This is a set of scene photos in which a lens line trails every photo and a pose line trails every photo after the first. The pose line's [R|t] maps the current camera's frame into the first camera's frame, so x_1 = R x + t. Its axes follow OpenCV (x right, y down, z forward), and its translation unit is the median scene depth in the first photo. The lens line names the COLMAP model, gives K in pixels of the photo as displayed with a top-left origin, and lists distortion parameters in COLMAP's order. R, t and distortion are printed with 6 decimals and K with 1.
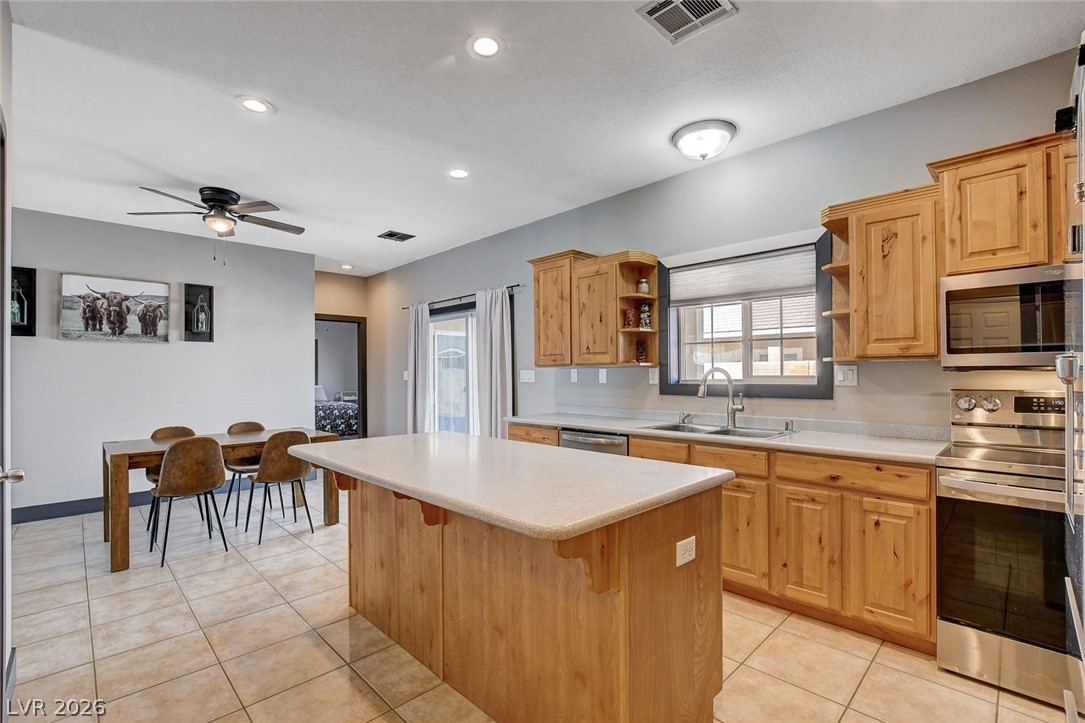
lens RADIAL K [[491.0, 0, 544.1], [0, 491.0, 370.9], [0, 0, 1]] dist [-0.021298, 0.001853]
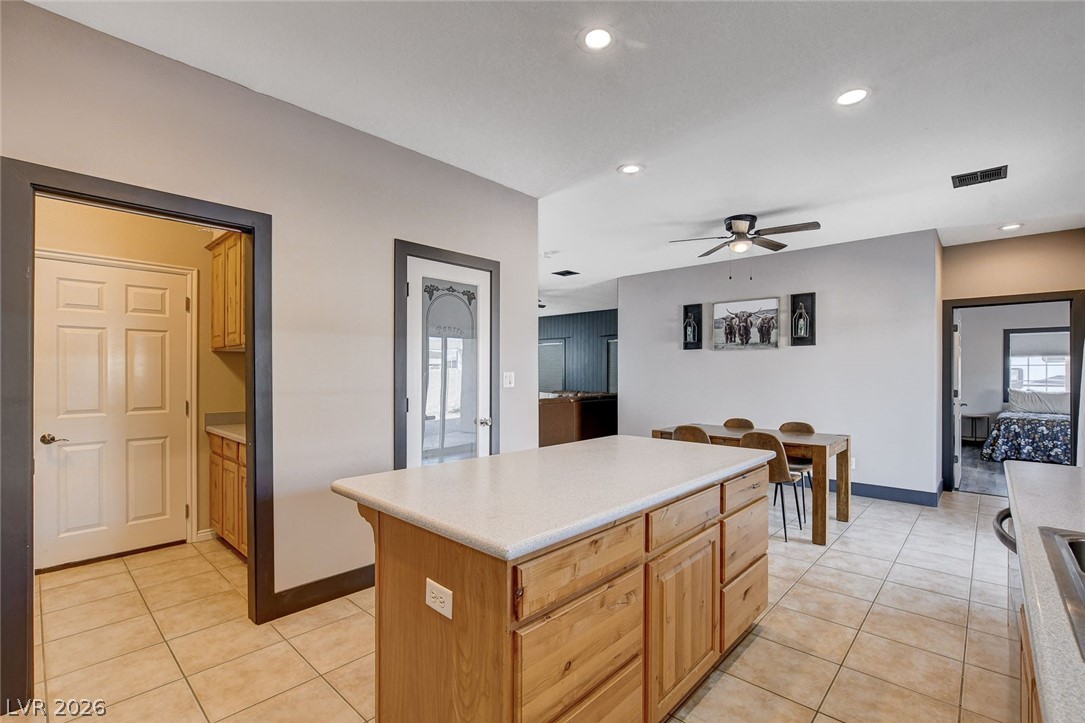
lens RADIAL K [[491.0, 0, 536.0], [0, 491.0, 369.2], [0, 0, 1]] dist [-0.021298, 0.001853]
pose [[0.034664, -0.001667, -0.999398, 0.432440], [0.004967, 0.999987, -0.001496, -0.009987], [0.999387, -0.004912, 0.034672, 0.431693]]
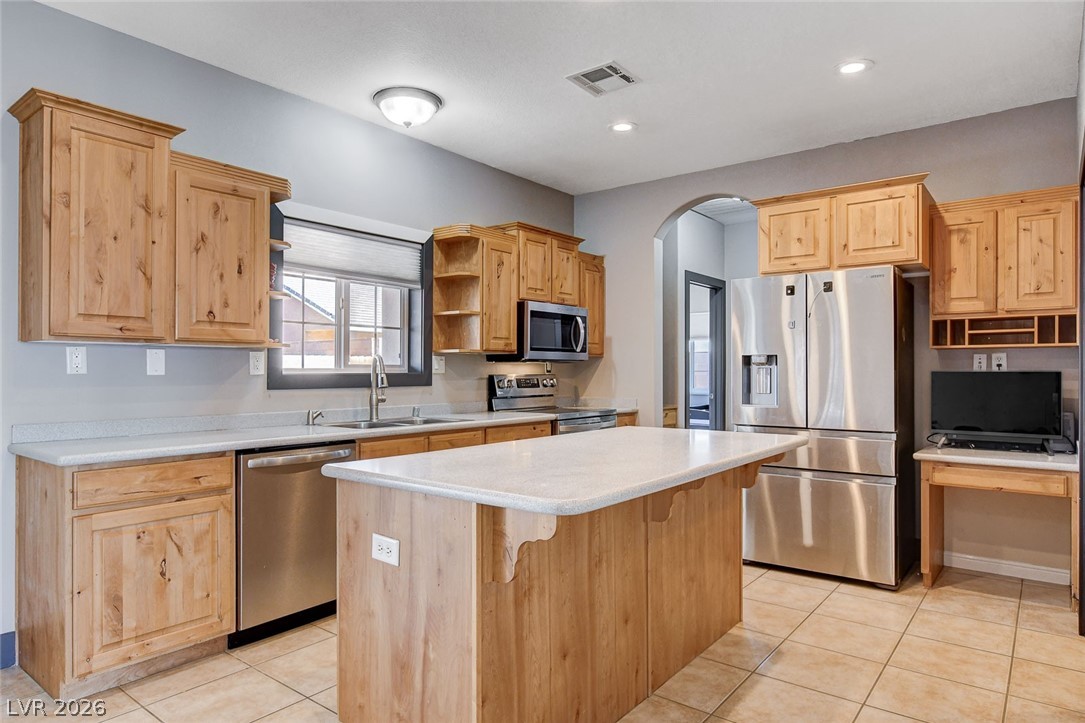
lens RADIAL K [[655.1, 0, 544.8], [0, 655.1, 365.1], [0, 0, 1]] dist [-0.012750, 0.003545]
pose [[-0.127170, 0.012620, 0.991801, -0.656006], [-0.006598, 0.999886, -0.013569, 0.020496], [-0.991859, -0.008270, -0.127072, 0.639273]]
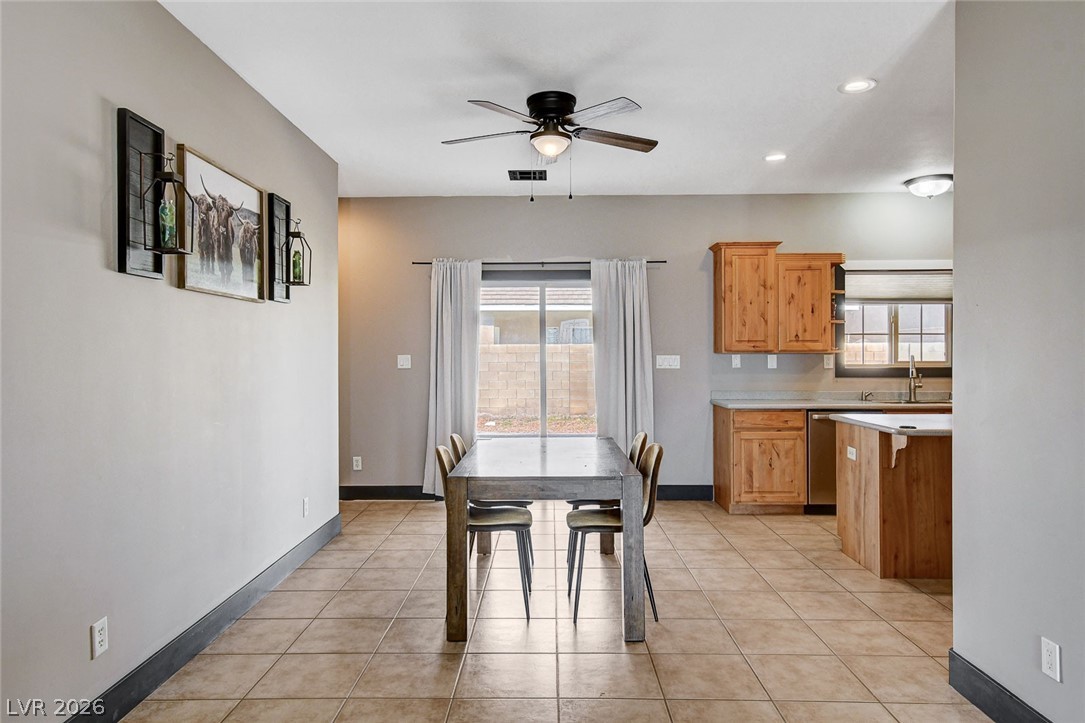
lens RADIAL K [[698.5, 0, 543.1], [0, 698.5, 353.4], [0, 0, 1]] dist [0.005667, 0.006222]
pose [[0.710418, 0.004427, 0.703766, -1.258128], [-0.006191, 0.999981, -0.000041, -0.003915], [-0.703752, -0.004327, 0.710432, 0.271527]]
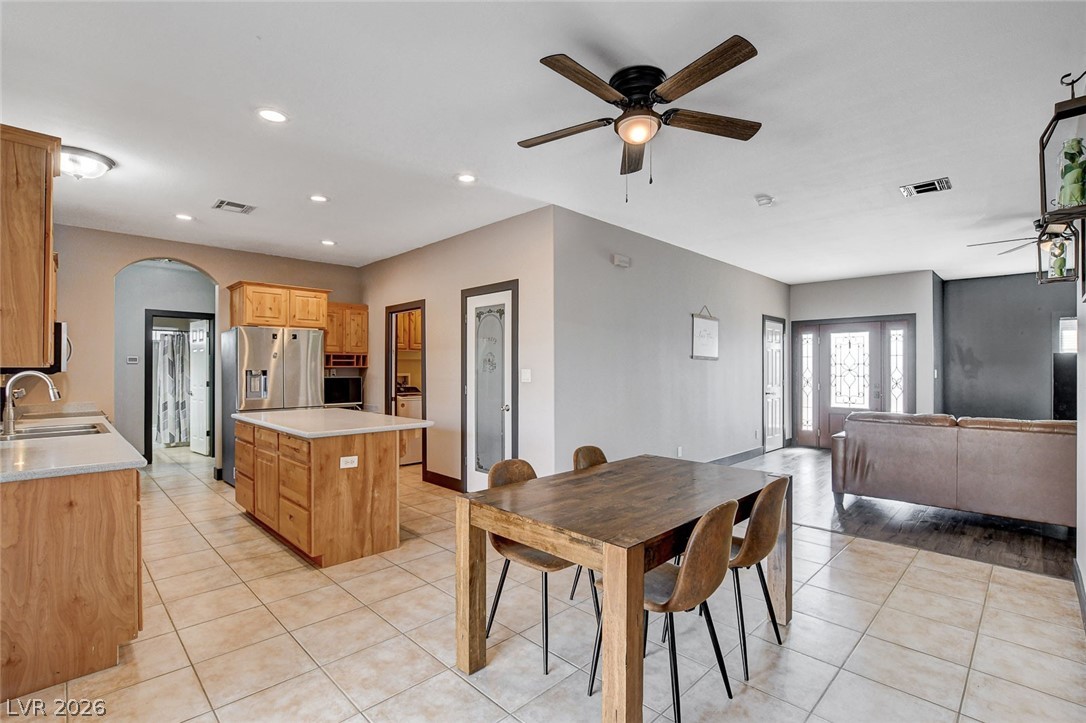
lens RADIAL K [[497.4, 0, 533.3], [0, 497.4, 364.2], [0, 0, 1]] dist [-0.017319, -0.000854]
pose [[-0.999931, 0.005747, 0.010278, -0.495134], [0.005587, 0.999864, -0.015539, -0.000132], [-0.010366, -0.015480, -0.999826, 1.484009]]
